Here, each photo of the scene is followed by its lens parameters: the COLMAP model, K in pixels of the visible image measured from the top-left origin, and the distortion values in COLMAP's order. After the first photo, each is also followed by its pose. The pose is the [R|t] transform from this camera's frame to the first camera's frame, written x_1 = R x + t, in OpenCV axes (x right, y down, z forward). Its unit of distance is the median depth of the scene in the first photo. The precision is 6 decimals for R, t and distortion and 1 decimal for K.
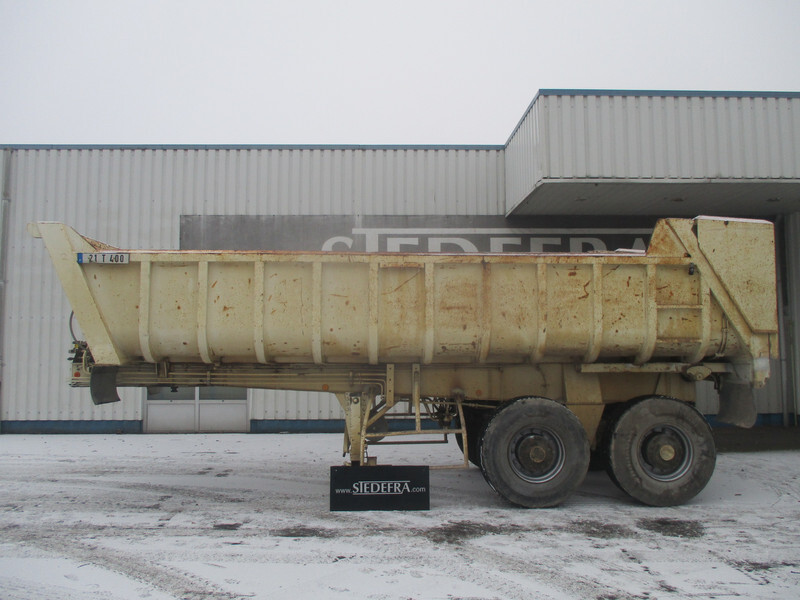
lens RADIAL K [[665.0, 0, 403.7], [0, 665.0, 295.7], [0, 0, 1]] dist [-0.033929, 0.005376]
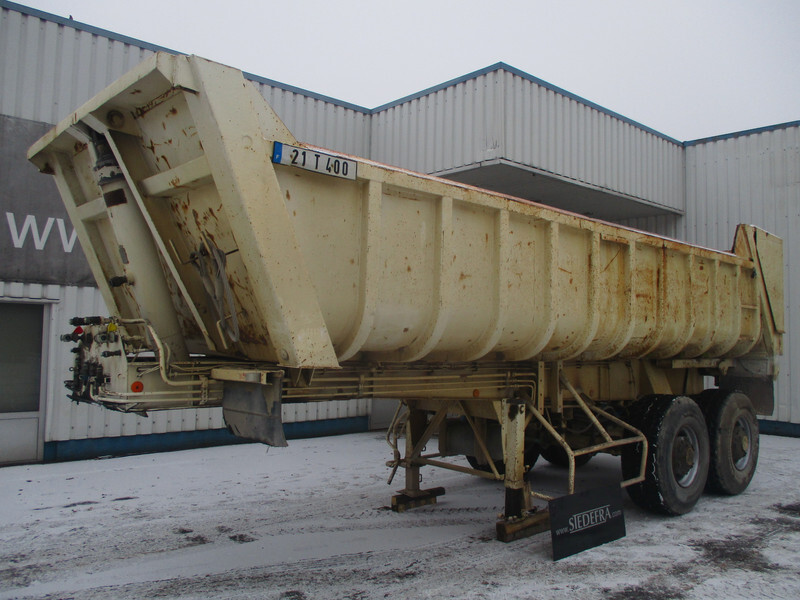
lens RADIAL K [[665.0, 0, 403.7], [0, 665.0, 295.7], [0, 0, 1]] dist [-0.033929, 0.005376]
pose [[0.766827, 0.057520, 0.639271, -0.704424], [-0.070217, 0.997516, -0.005527, 0.044289], [-0.638001, -0.040650, 0.768962, 0.535460]]
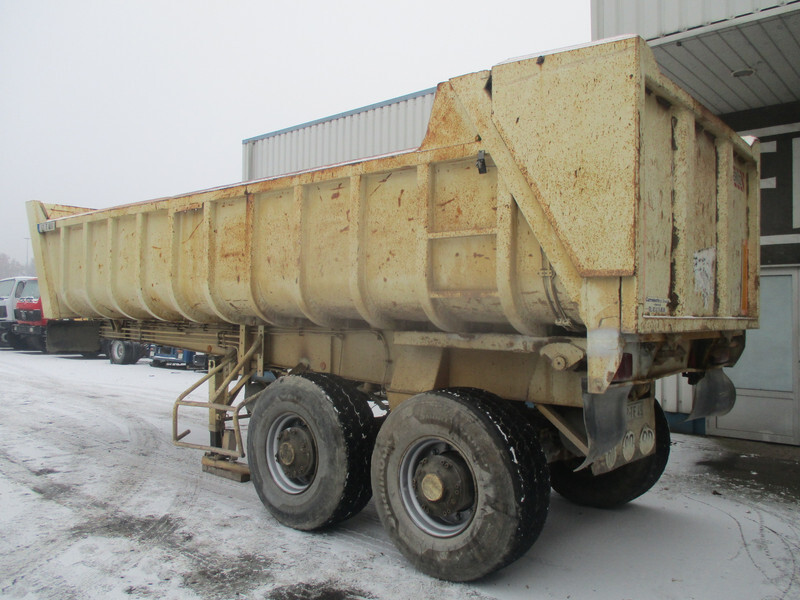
lens RADIAL K [[665.0, 0, 403.7], [0, 665.0, 295.7], [0, 0, 1]] dist [-0.033929, 0.005376]
pose [[0.732159, -0.006567, -0.681102, 0.765396], [0.039006, 0.998717, 0.032301, 0.049317], [0.680016, -0.050216, 0.731476, 0.556528]]
